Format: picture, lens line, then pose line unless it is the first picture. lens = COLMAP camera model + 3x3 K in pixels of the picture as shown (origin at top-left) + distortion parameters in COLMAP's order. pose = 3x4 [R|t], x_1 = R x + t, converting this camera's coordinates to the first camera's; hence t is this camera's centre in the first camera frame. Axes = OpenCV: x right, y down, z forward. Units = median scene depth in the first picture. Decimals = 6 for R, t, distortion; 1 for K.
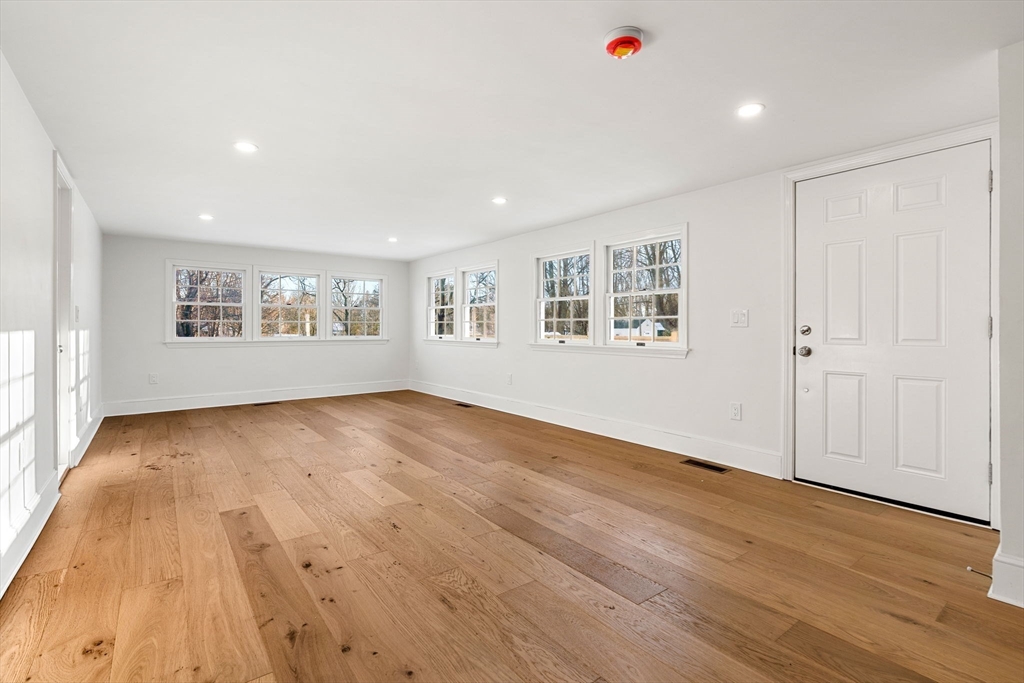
lens RADIAL K [[461.9, 0, 511.5], [0, 461.9, 331.4], [0, 0, 1]] dist [-0.001984, 0.000015]
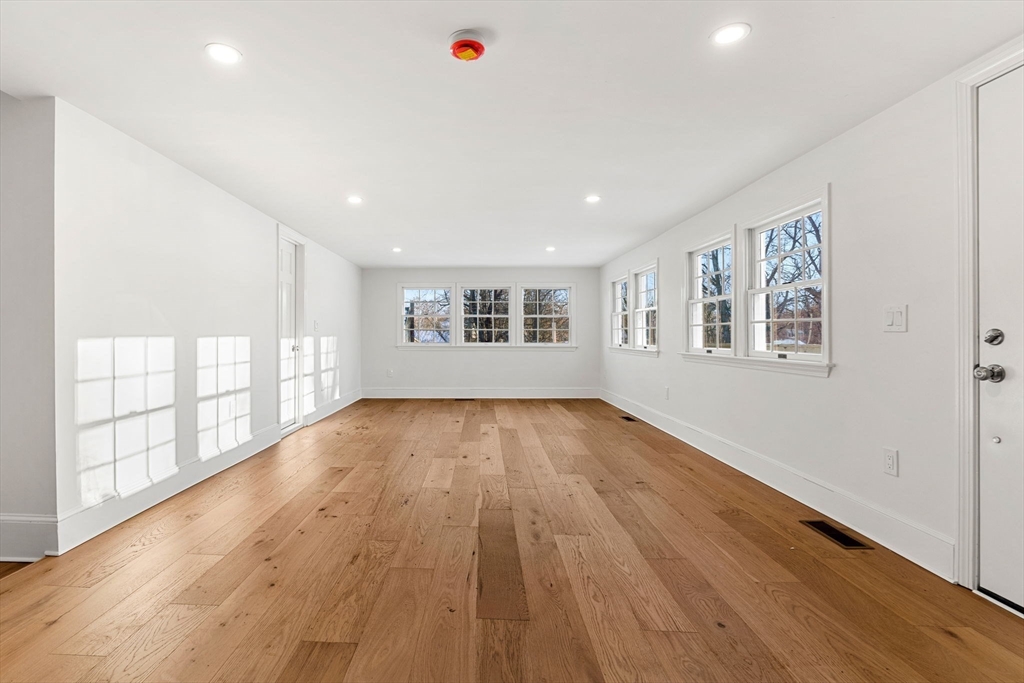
lens RADIAL K [[478.2, 0, 471.3], [0, 478.2, 339.5], [0, 0, 1]] dist [-0.003762, 0.001094]
pose [[0.776996, 0.003634, -0.629495, 0.465051], [-0.003100, 0.999993, 0.001947, 0.001746], [0.629498, 0.000438, 0.777002, 0.109050]]
